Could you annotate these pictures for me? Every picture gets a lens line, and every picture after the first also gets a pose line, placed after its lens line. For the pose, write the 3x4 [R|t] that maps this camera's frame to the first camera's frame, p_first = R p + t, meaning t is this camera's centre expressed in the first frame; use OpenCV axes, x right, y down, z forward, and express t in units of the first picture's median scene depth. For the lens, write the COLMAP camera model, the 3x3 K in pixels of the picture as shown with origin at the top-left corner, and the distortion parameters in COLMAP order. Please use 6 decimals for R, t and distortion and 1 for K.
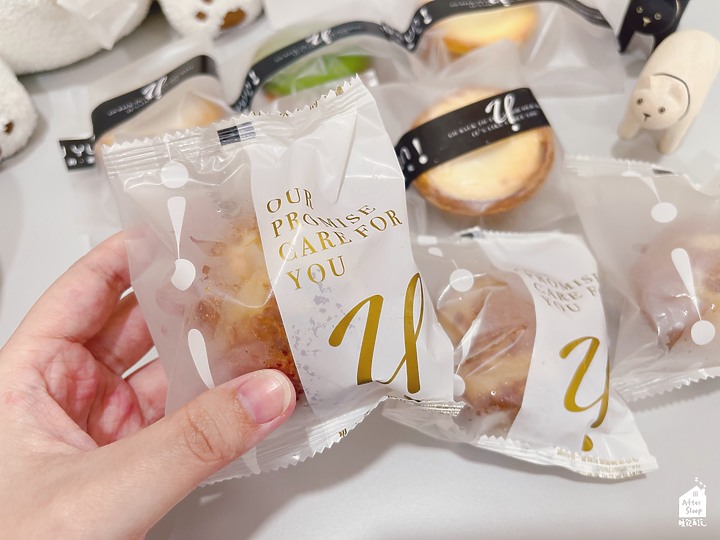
lens RADIAL K [[574.2, 0, 354.8], [0, 574.2, 267.6], [0, 0, 1]] dist [0.042131, -0.098663]
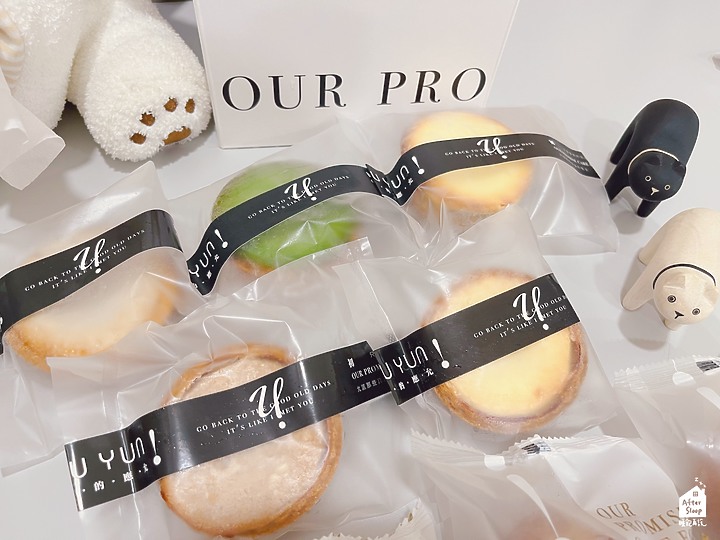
lens RADIAL K [[574.2, 0, 366.6], [0, 574.2, 270.0], [0, 0, 1]] dist [0.042131, -0.098663]
pose [[0.975867, -0.009864, 0.218143, -0.180113], [0.015331, 0.999609, -0.023385, -0.311499], [-0.217827, 0.026165, 0.975637, 0.196057]]
